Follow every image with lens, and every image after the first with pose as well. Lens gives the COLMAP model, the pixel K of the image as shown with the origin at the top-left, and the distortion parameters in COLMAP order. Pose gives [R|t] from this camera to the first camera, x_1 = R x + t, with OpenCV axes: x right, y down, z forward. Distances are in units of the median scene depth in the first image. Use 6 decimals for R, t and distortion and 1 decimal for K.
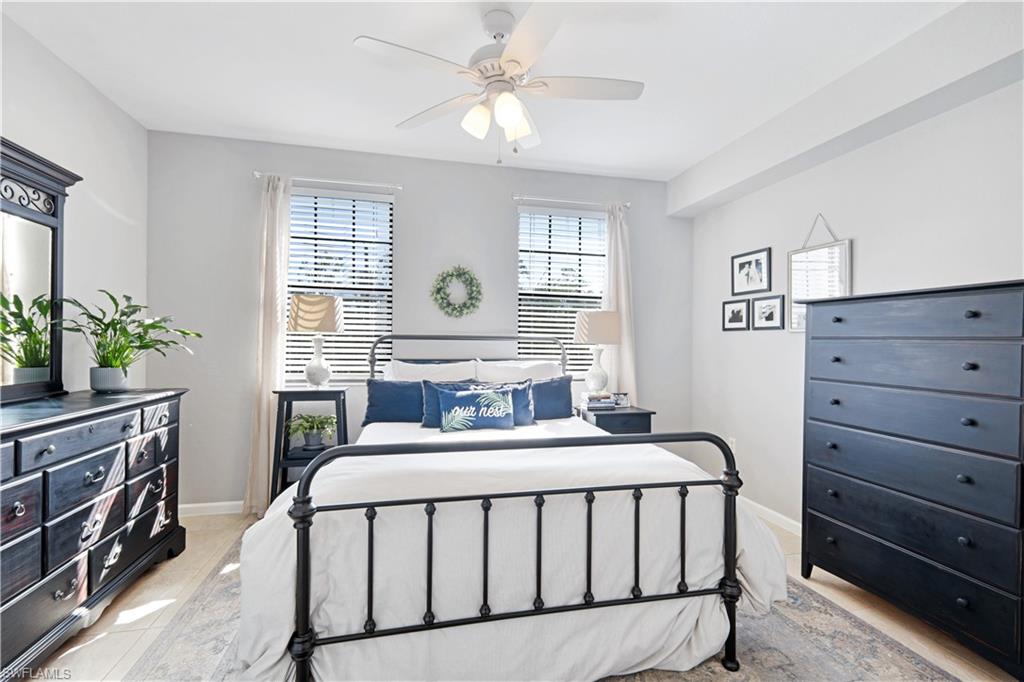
lens RADIAL K [[460.2, 0, 513.5], [0, 460.2, 338.7], [0, 0, 1]] dist [0.002591, 0.000449]
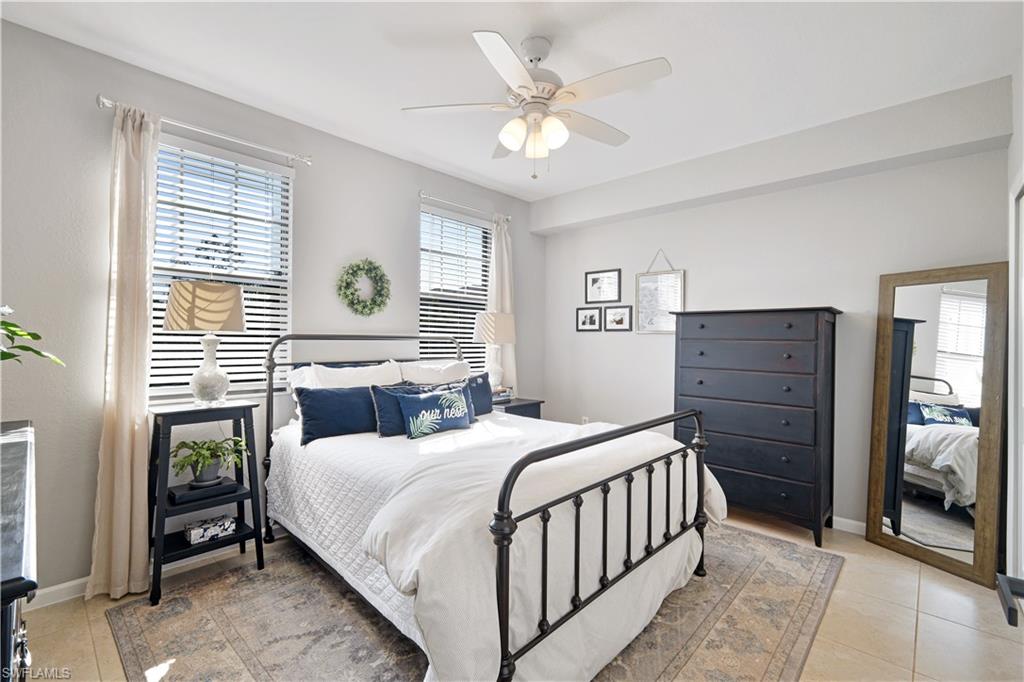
lens RADIAL K [[450.9, 0, 517.6], [0, 450.9, 336.3], [0, 0, 1]] dist [0.000746, -0.000149]
pose [[0.830899, -0.000447, 0.556423, -0.402469], [-0.001727, 0.999993, 0.003382, -0.009025], [-0.556421, -0.003771, 0.830892, 0.091179]]
